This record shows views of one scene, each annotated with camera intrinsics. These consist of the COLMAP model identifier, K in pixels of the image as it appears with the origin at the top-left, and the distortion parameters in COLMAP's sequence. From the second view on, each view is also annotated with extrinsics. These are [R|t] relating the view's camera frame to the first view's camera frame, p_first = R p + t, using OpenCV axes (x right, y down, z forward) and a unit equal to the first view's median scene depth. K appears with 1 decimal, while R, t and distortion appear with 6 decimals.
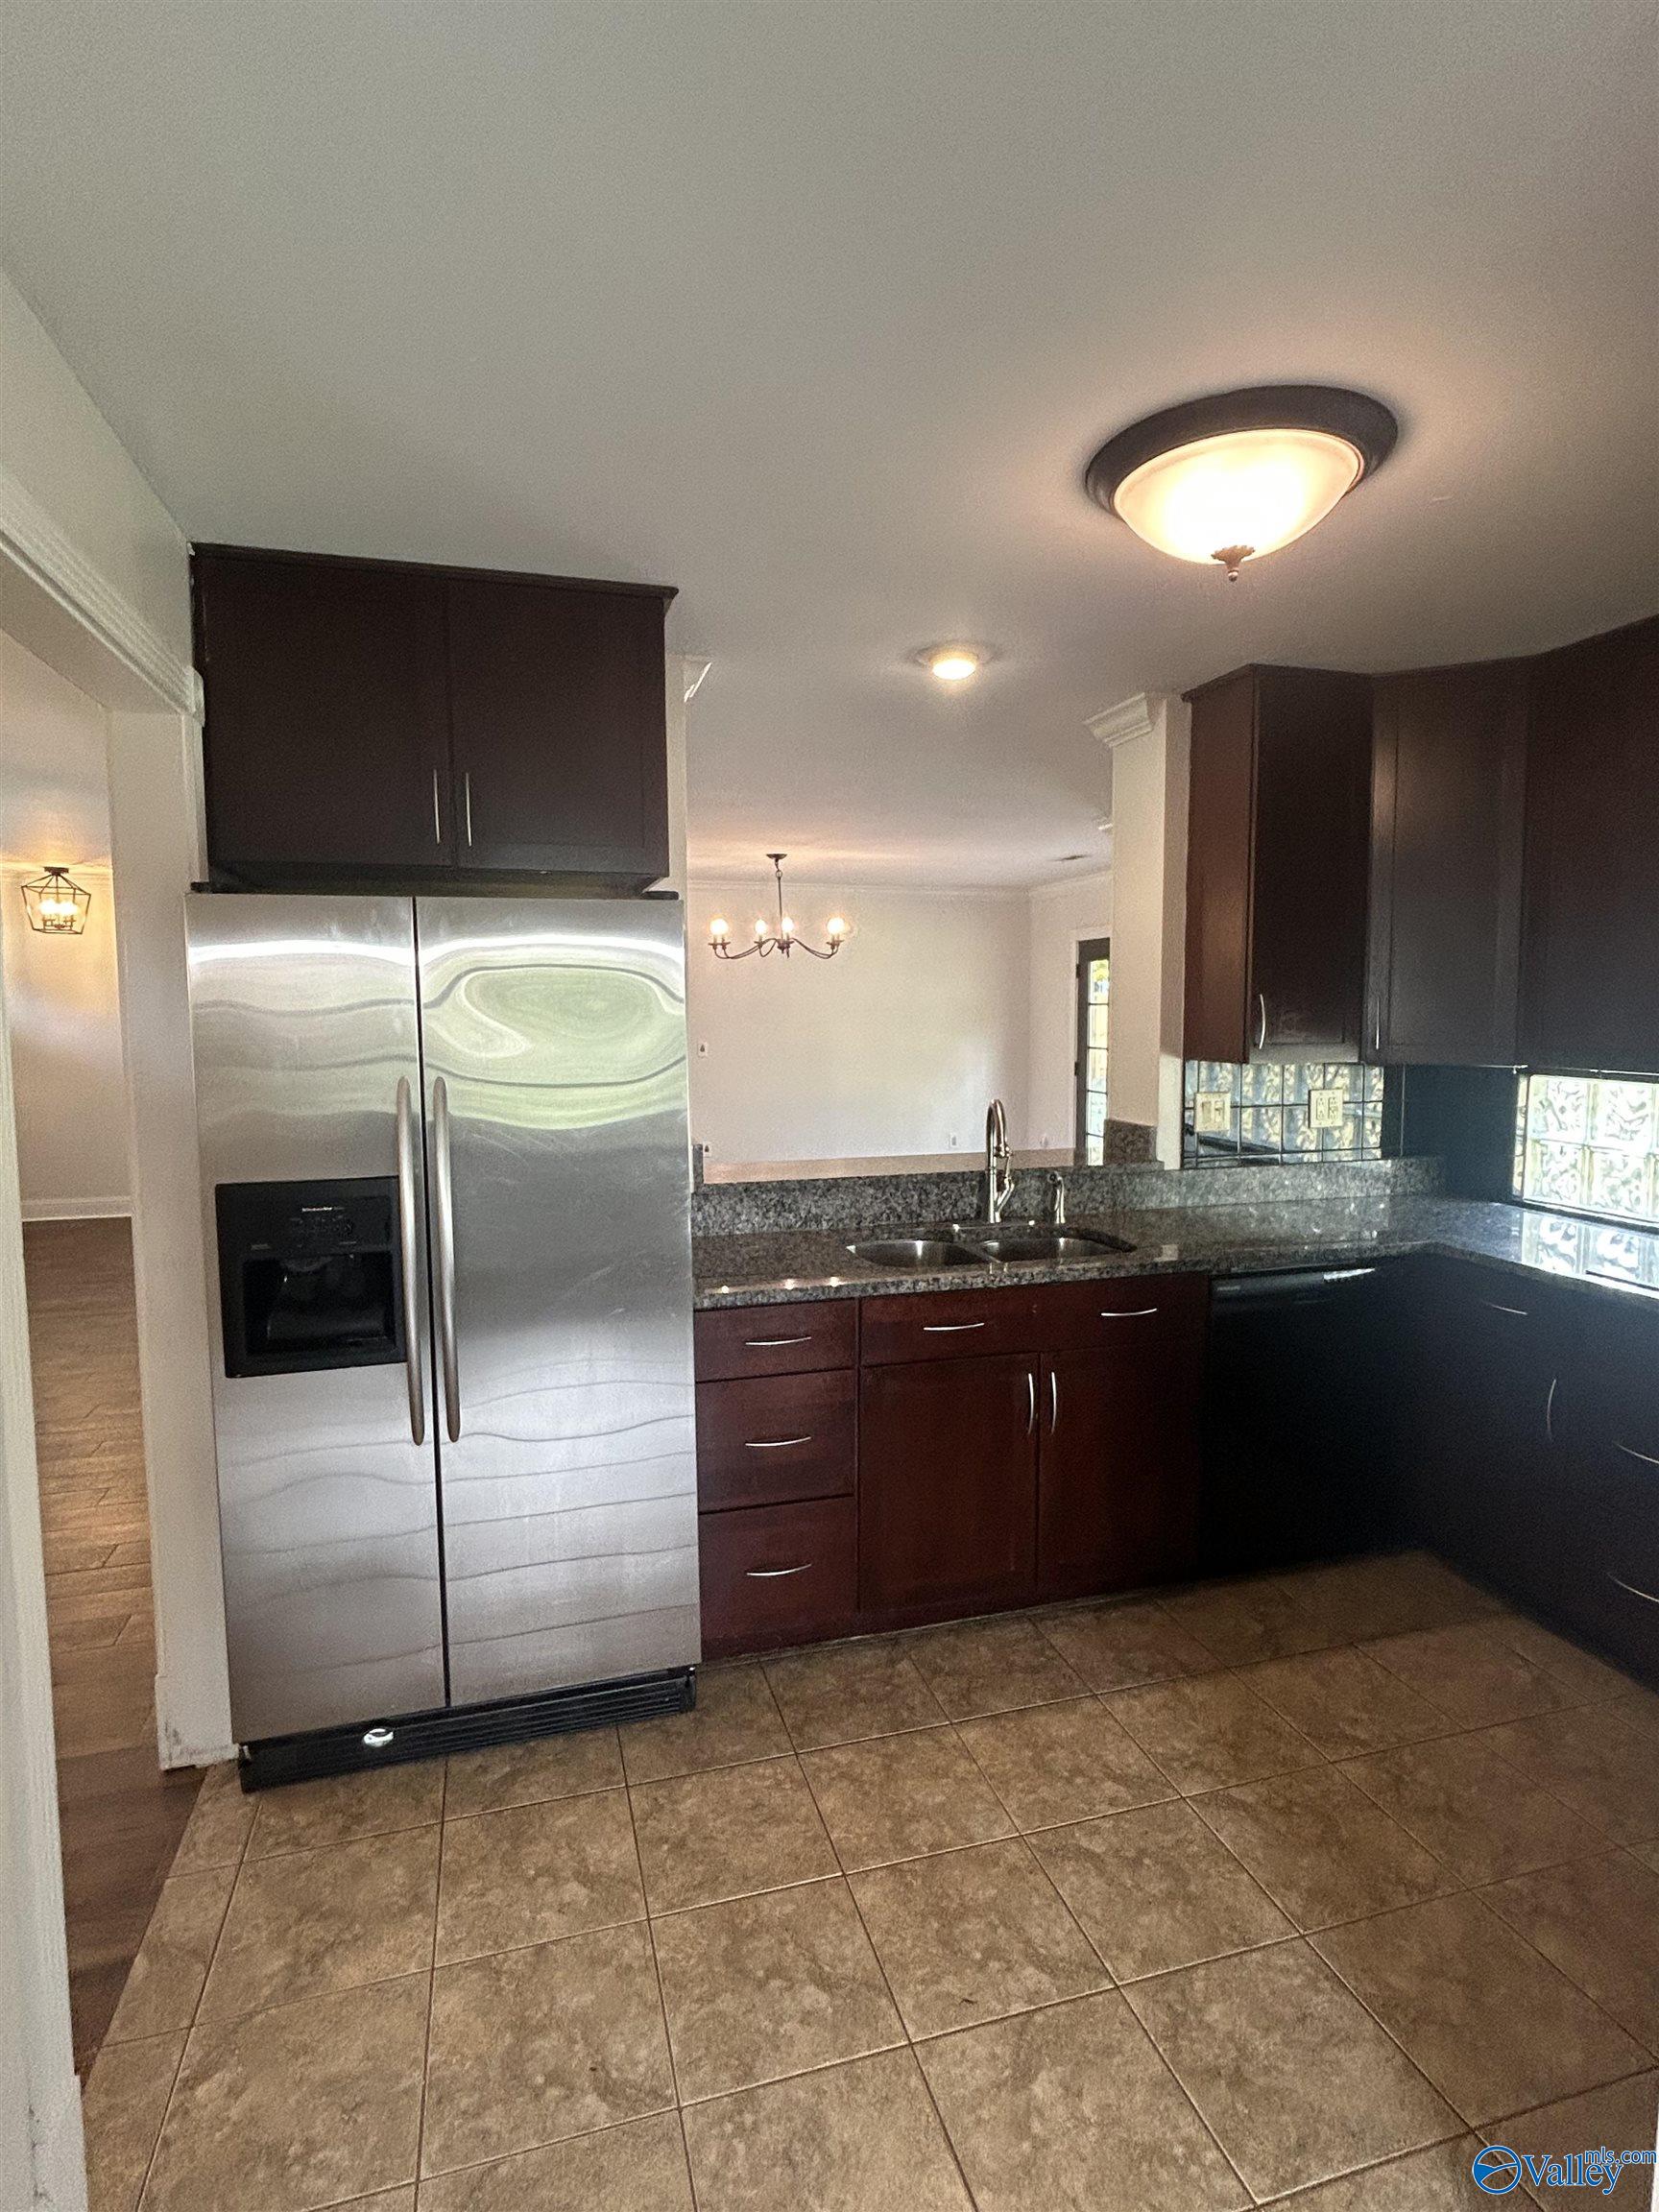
lens RADIAL K [[1145.7, 0, 843.8], [0, 1145.7, 1096.8], [0, 0, 1]] dist [-0.012573, 0.007126]
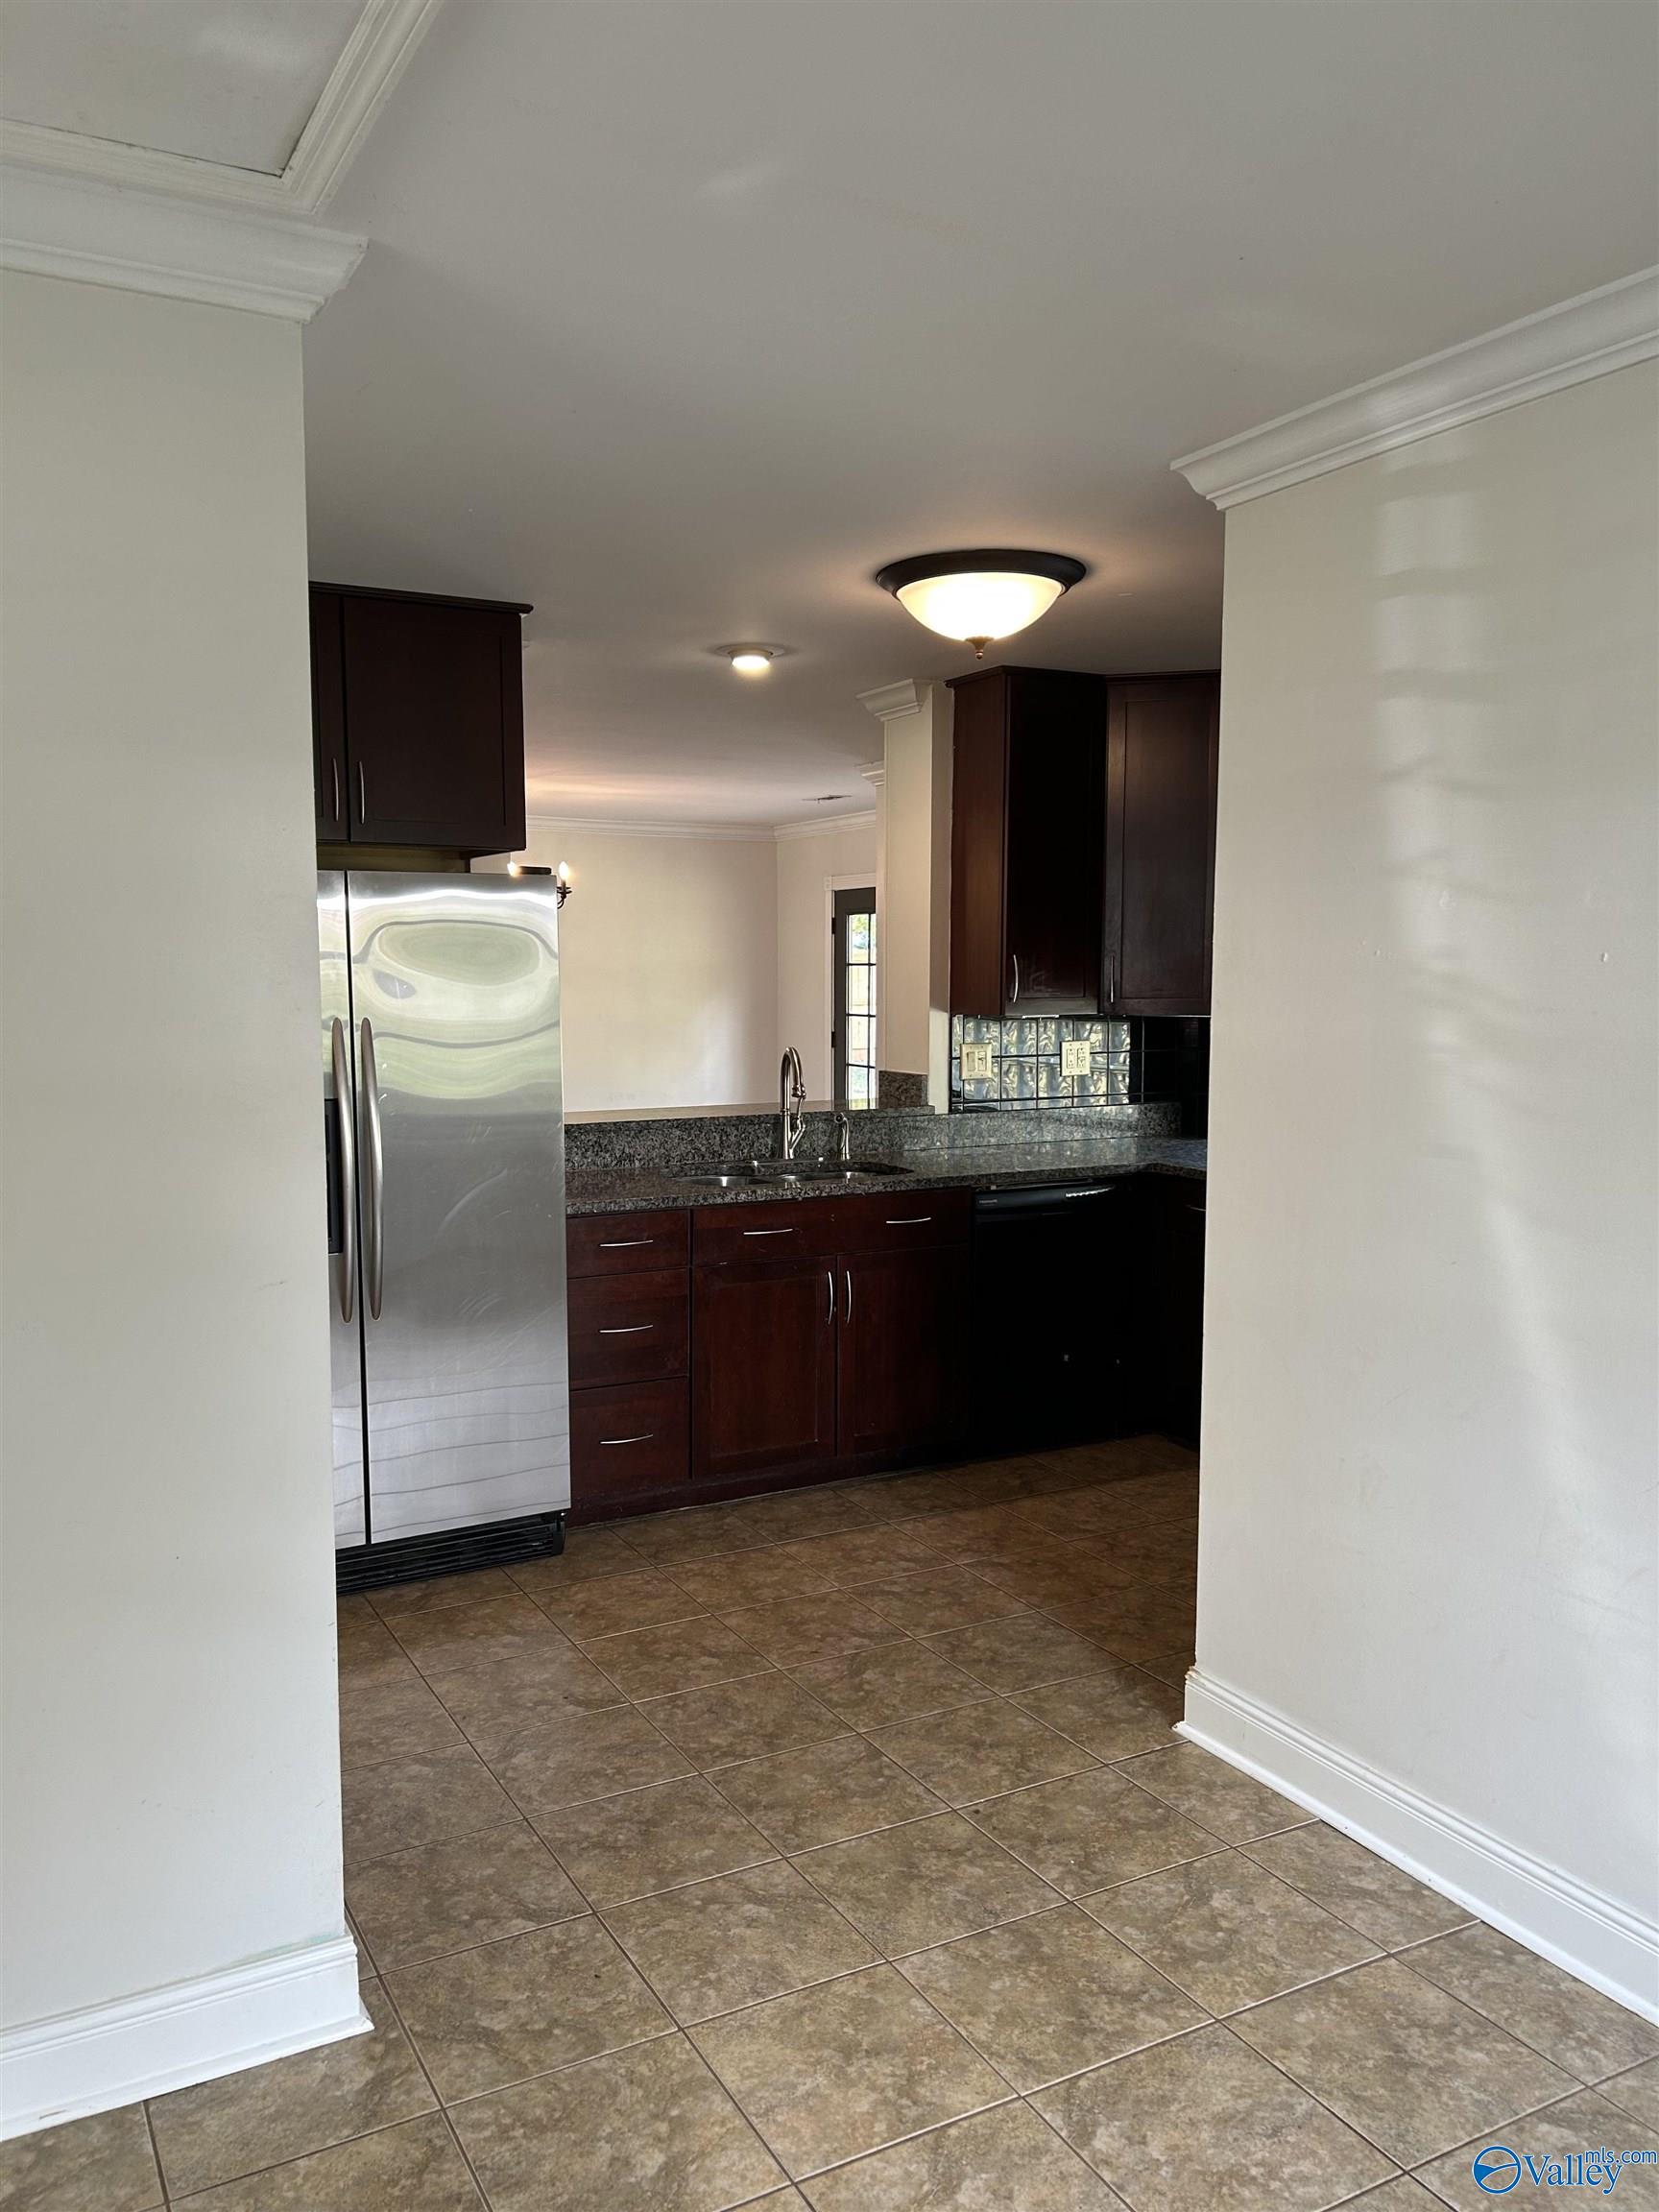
lens RADIAL K [[1658.7, 0, 833.1], [0, 1658.7, 1113.1], [0, 0, 1]] dist [0.049477, -0.045649]
pose [[0.976896, -0.014849, 0.213200, -0.201809], [0.013051, 0.999866, 0.009837, 0.059699], [-0.213318, -0.006827, 0.976959, -0.694681]]
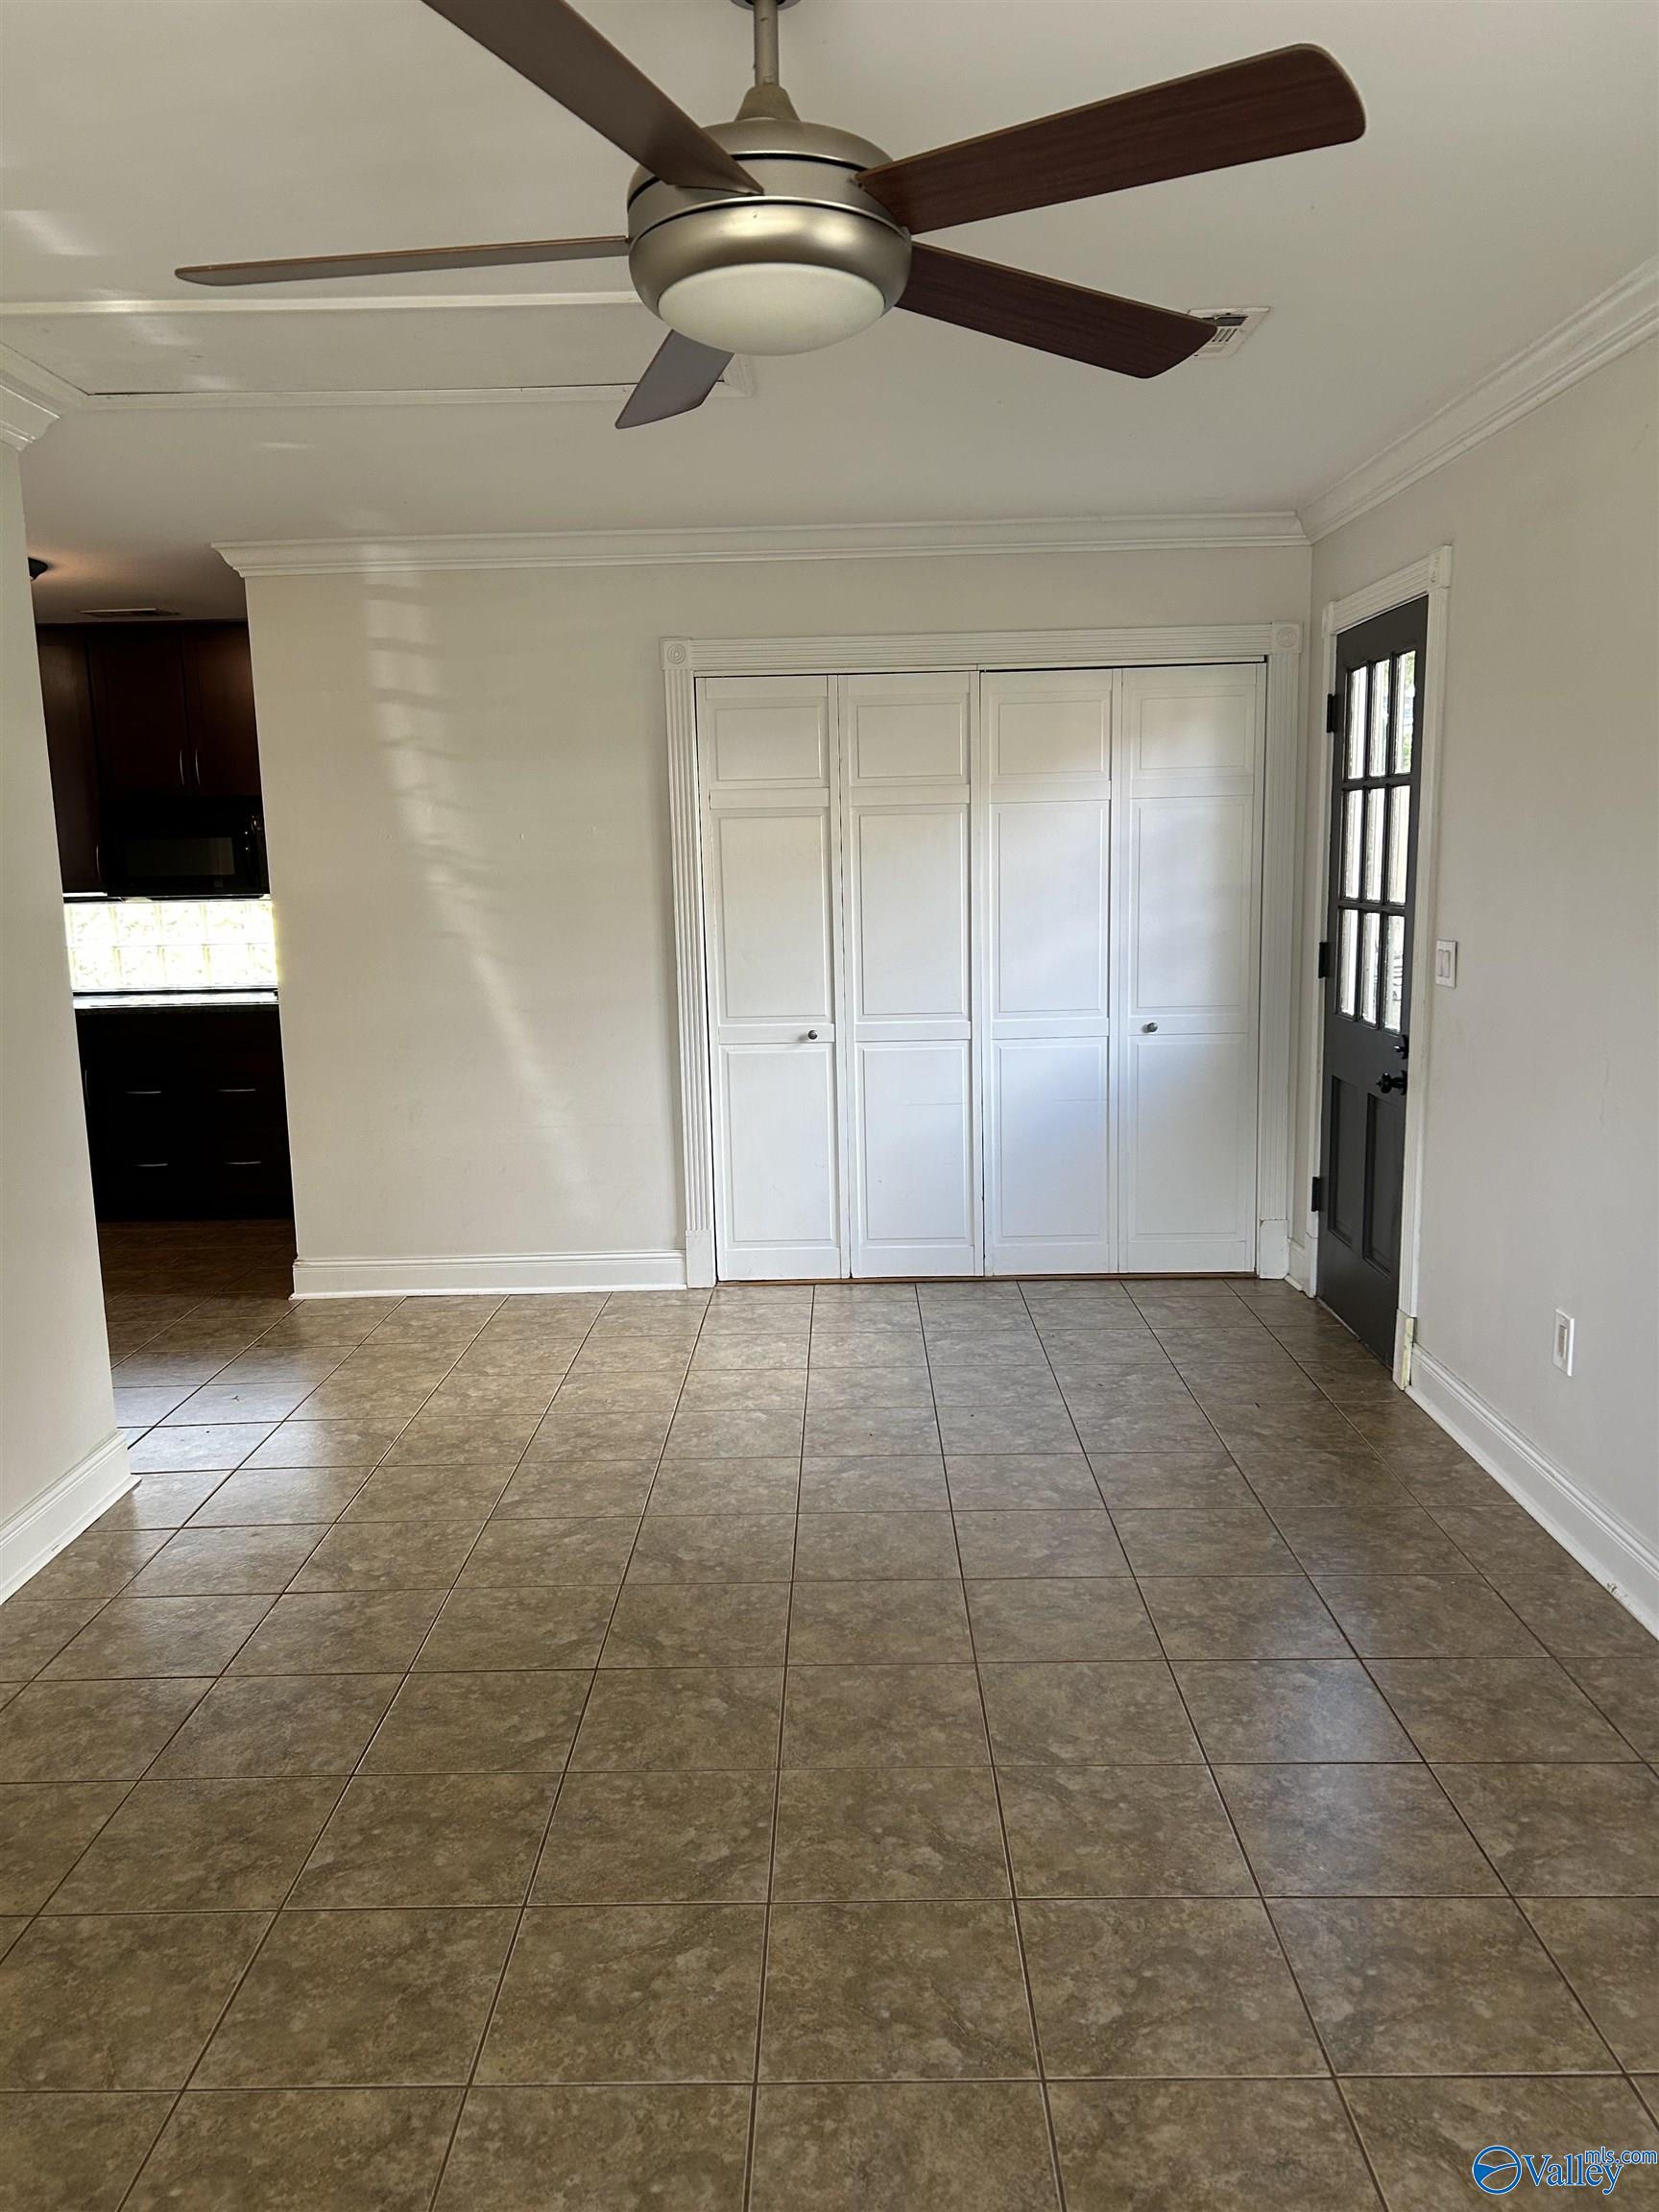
lens RADIAL K [[1658.7, 0, 827.2], [0, 1658.7, 1115.0], [0, 0, 1]] dist [0.049477, -0.045649]
pose [[0.294299, -0.159360, 0.942334, -1.445735], [0.100505, 0.985693, 0.135304, 0.086341], [-0.950414, 0.054889, 0.306105, -0.843209]]
